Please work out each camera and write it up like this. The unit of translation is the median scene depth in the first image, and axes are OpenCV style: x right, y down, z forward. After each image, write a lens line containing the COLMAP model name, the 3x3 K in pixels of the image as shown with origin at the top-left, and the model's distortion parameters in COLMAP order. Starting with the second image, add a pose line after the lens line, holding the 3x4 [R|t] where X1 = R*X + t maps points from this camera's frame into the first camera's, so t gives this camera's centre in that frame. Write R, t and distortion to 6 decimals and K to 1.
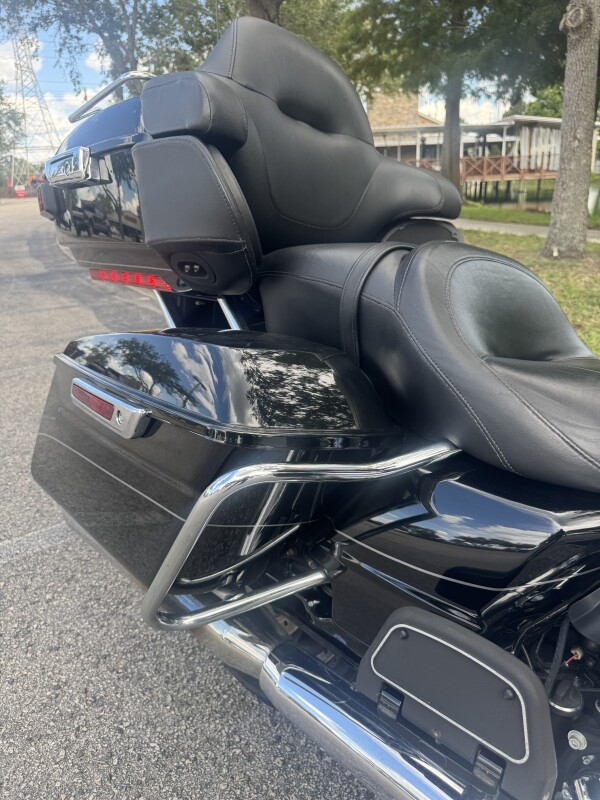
lens RADIAL K [[571.1, 0, 300.0], [0, 571.1, 400.0], [0, 0, 1]] dist [0.002575, -0.004812]
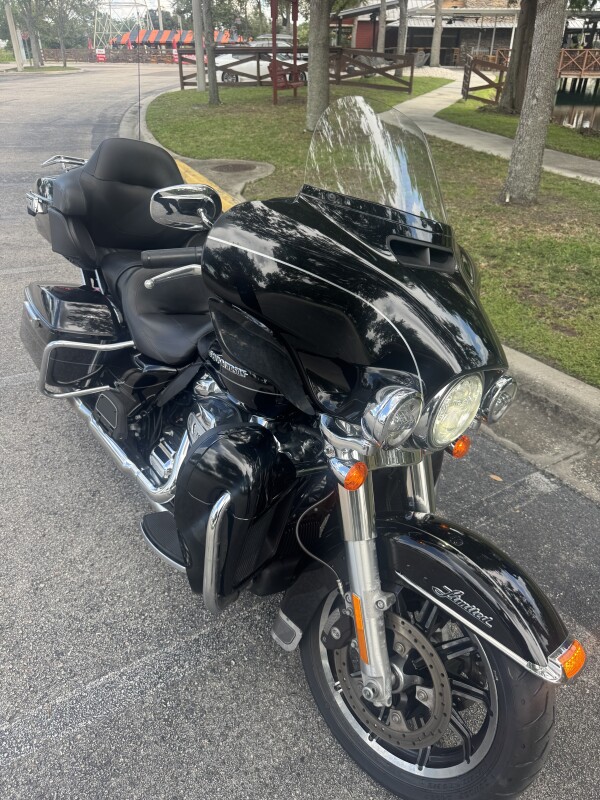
lens RADIAL K [[571.1, 0, 300.0], [0, 571.1, 400.0], [0, 0, 1]] dist [0.002575, -0.004812]
pose [[0.987749, 0.119538, -0.100312, 0.129677], [-0.099239, 0.977261, 0.187382, -0.023537], [0.120430, -0.175131, 0.977152, -0.163285]]
